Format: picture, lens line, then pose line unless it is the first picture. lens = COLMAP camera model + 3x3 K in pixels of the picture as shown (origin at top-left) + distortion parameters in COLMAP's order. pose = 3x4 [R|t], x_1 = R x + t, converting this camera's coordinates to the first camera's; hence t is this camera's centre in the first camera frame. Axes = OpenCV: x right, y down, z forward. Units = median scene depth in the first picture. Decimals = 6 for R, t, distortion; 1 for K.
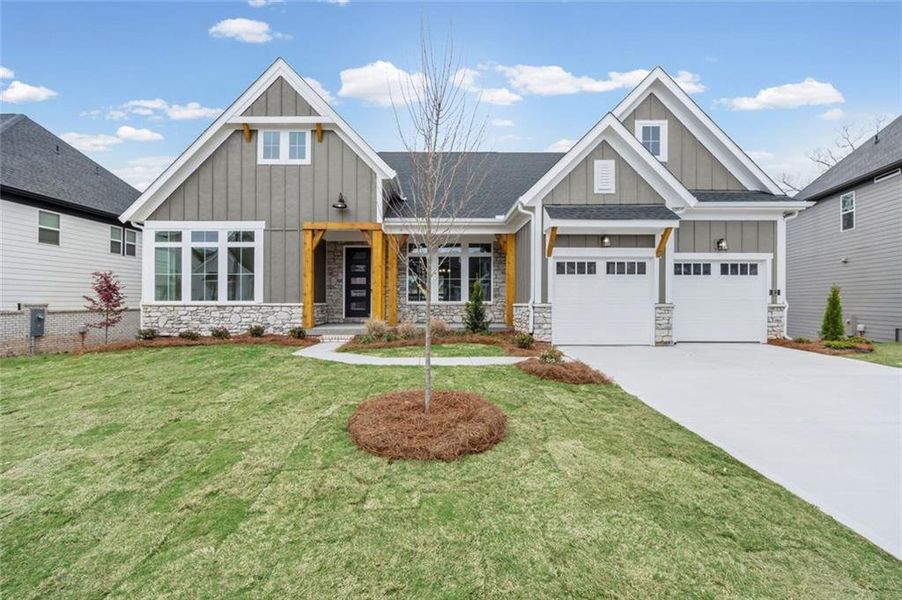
lens RADIAL K [[407.8, 0, 446.0], [0, 407.8, 298.8], [0, 0, 1]] dist [-0.008629, 0.000520]
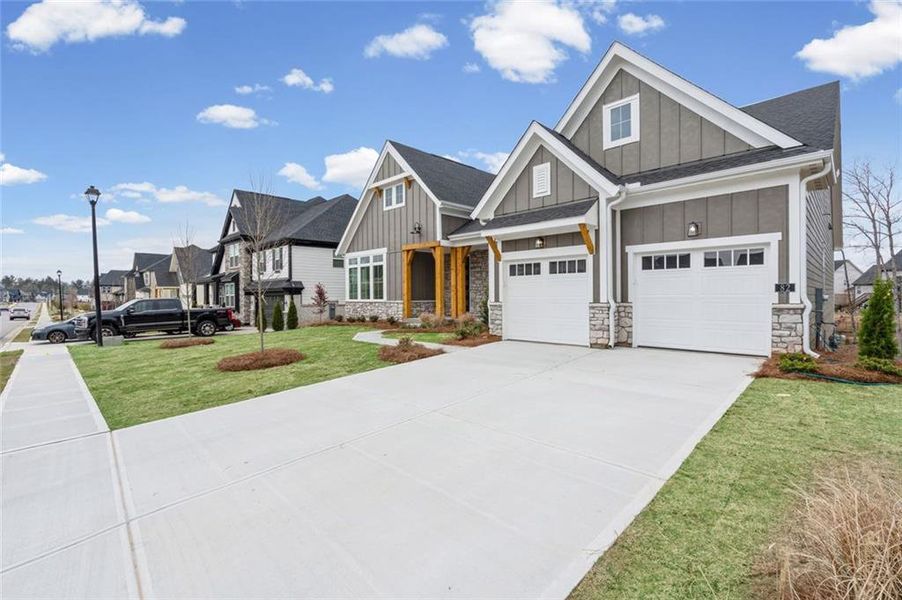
lens RADIAL K [[407.8, 0, 452.1], [0, 407.8, 295.4], [0, 0, 1]] dist [-0.008629, 0.000520]
pose [[0.705942, -0.006859, -0.708237, 0.899847], [0.009755, 0.999952, 0.000039, -0.008337], [0.708203, -0.006936, 0.705975, 0.095157]]
